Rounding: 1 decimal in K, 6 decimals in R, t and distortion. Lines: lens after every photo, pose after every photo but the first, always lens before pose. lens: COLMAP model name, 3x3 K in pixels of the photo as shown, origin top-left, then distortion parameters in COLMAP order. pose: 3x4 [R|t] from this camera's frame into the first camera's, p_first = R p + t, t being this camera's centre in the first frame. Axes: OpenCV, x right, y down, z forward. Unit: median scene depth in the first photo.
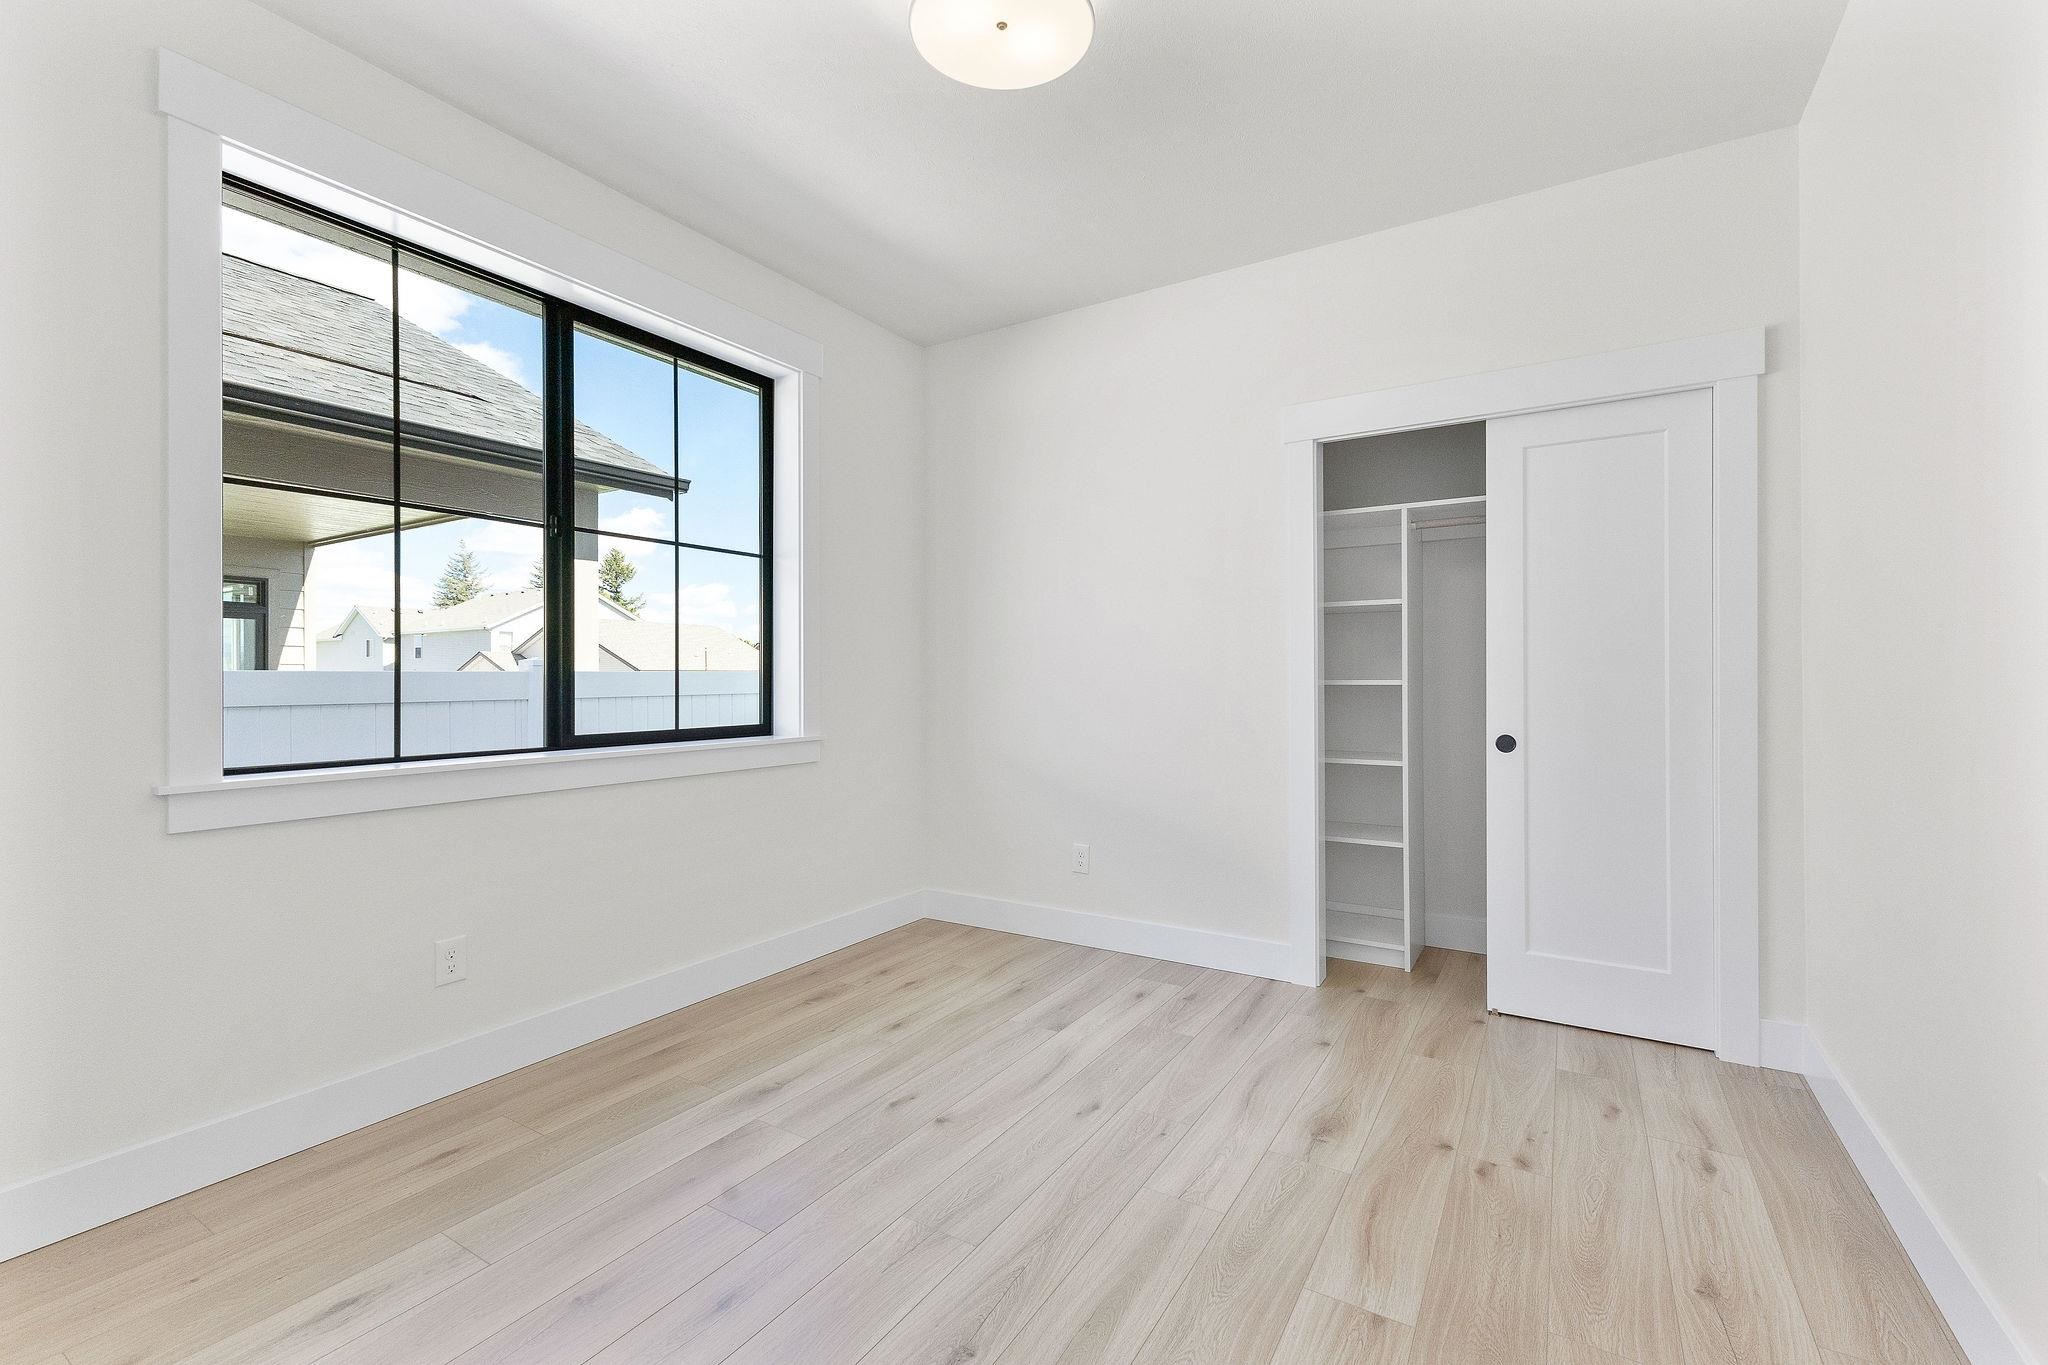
lens RADIAL K [[902.9, 0, 1034.9], [0, 902.9, 685.9], [0, 0, 1]] dist [0.008564, -0.000649]
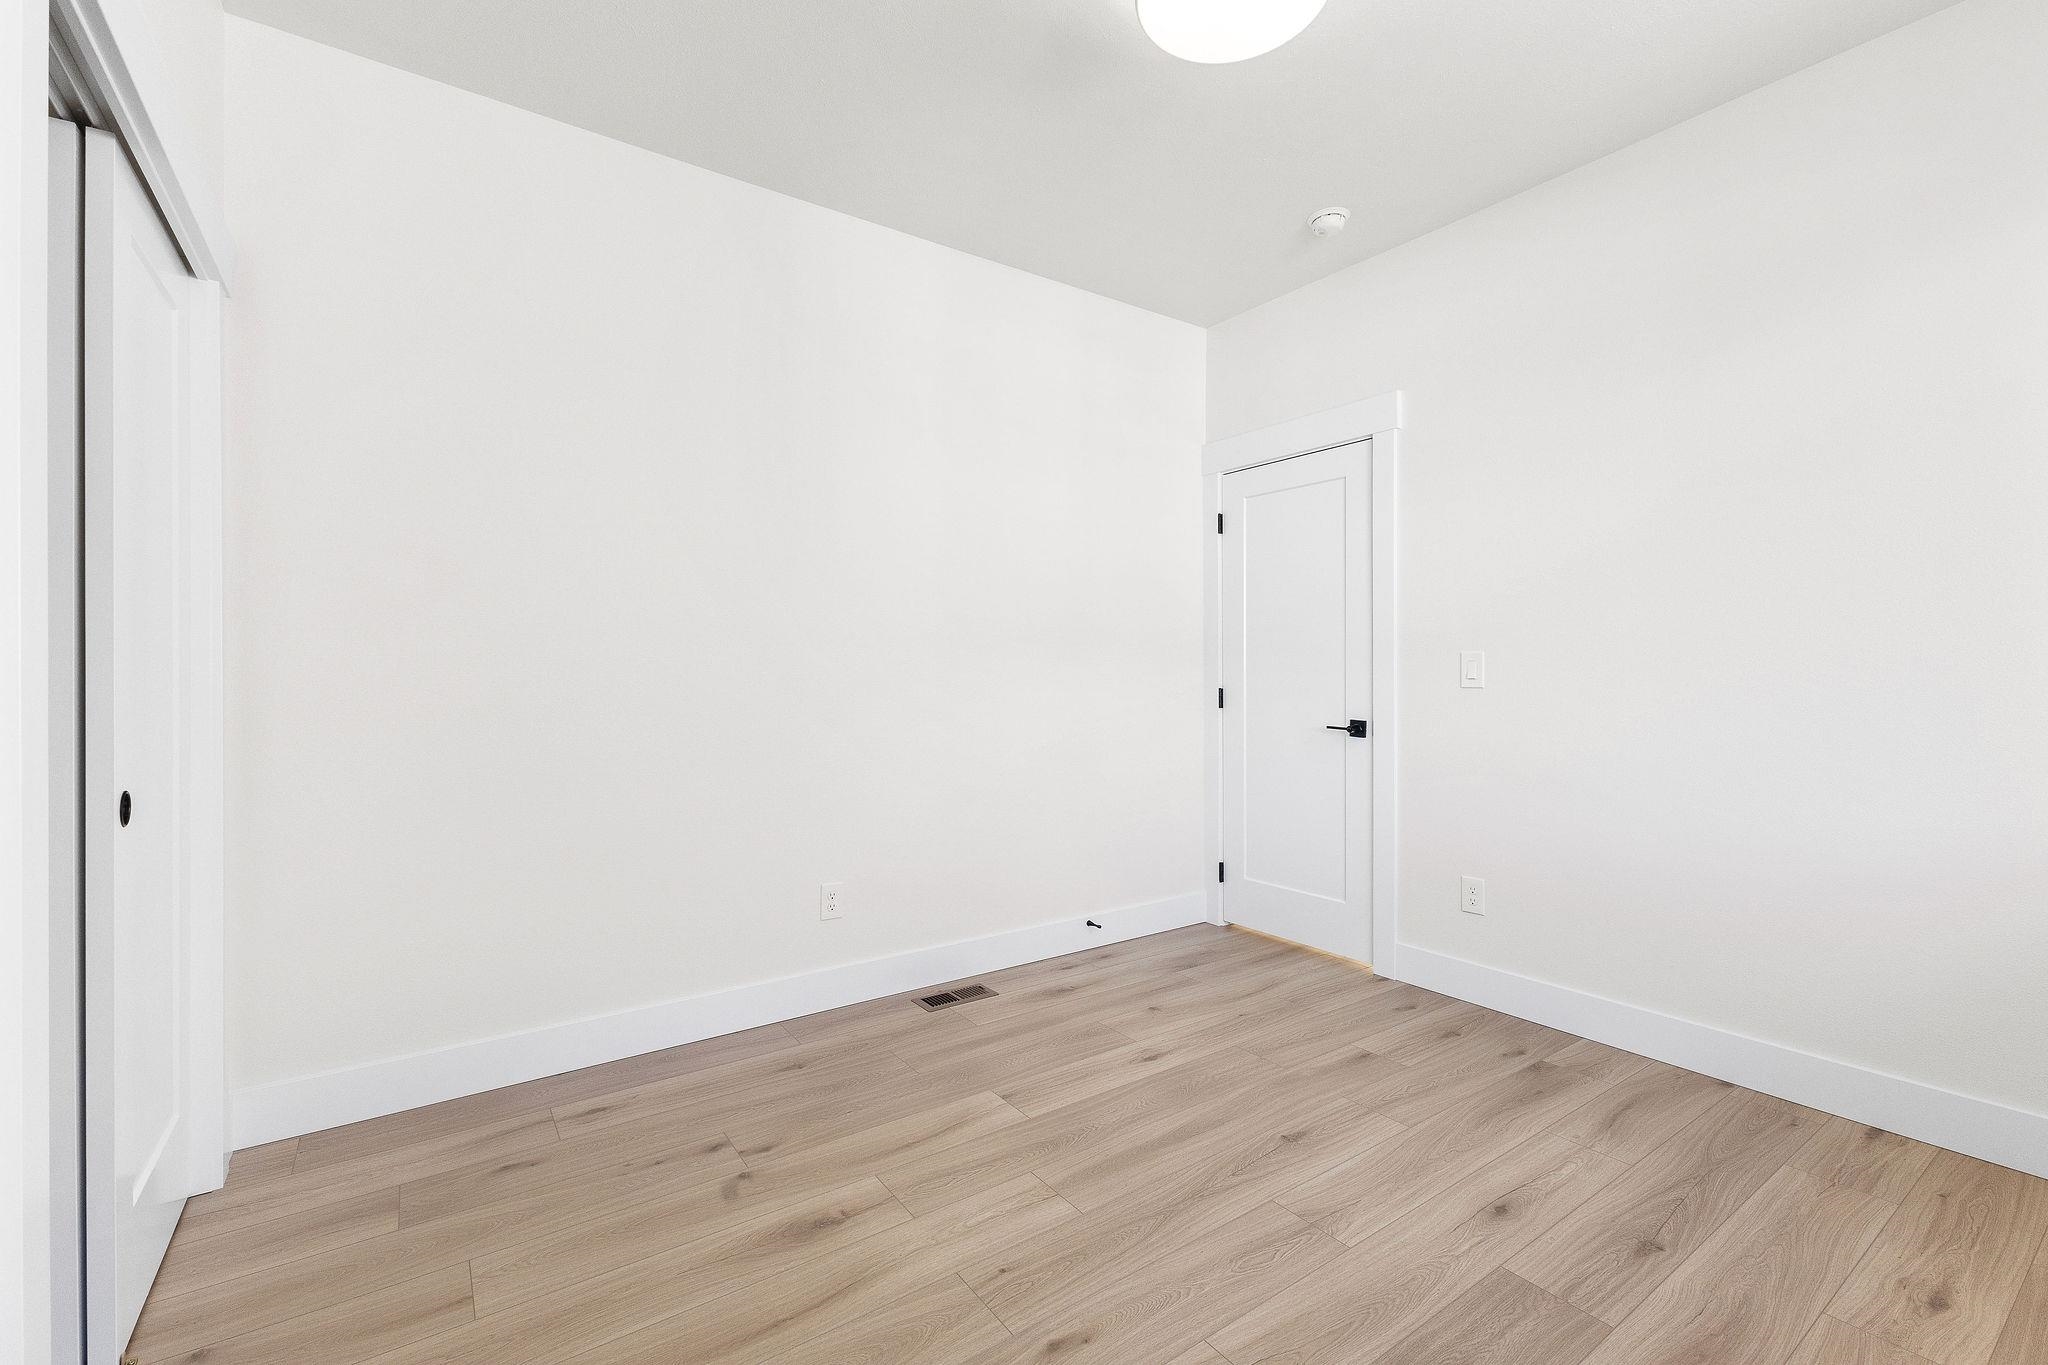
lens RADIAL K [[902.9, 0, 1025.2], [0, 902.9, 681.6], [0, 0, 1]] dist [0.008564, -0.000649]
pose [[-0.921903, 0.001958, 0.387416, -0.195976], [0.005387, 0.999955, 0.007765, -0.007437], [-0.387384, 0.009245, -0.921872, 1.935441]]
